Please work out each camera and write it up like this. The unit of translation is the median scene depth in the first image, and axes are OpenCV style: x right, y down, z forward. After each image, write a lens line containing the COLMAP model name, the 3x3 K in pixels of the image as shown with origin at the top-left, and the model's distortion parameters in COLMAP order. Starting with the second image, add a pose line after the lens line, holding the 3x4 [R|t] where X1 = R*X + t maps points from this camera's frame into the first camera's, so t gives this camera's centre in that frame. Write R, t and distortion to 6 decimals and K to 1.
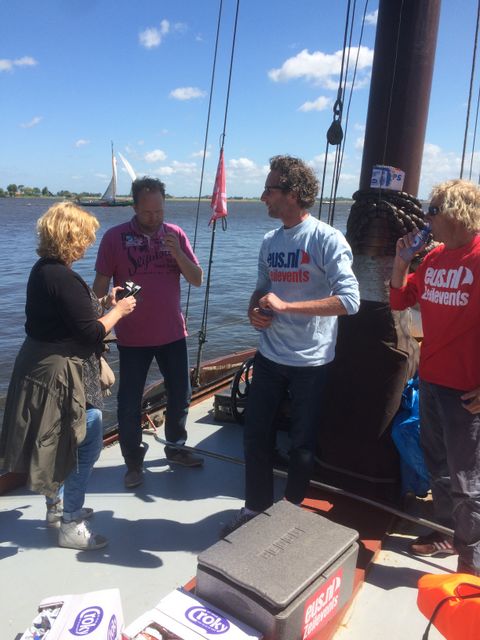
lens RADIAL K [[548.4, 0, 240.0], [0, 548.4, 320.0], [0, 0, 1]] dist [0.001941, 0.006236]
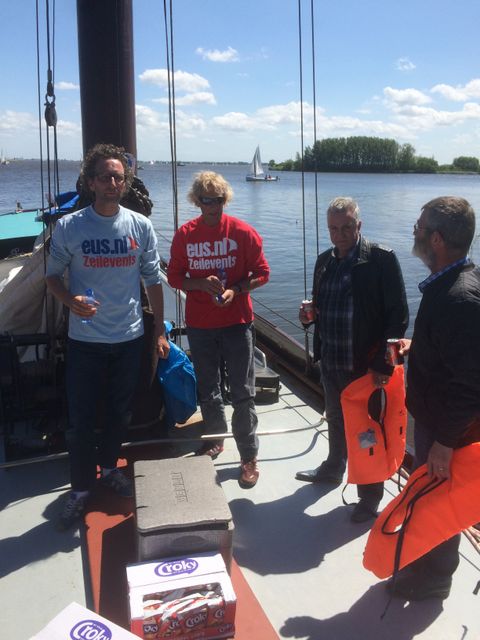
lens RADIAL K [[548.4, 0, 240.0], [0, 548.4, 320.0], [0, 0, 1]] dist [0.001941, 0.006236]
pose [[0.625430, -0.202849, 0.753452, -0.612093], [0.148340, 0.978917, 0.140415, -0.083872], [-0.766050, 0.023947, 0.642335, 0.125672]]
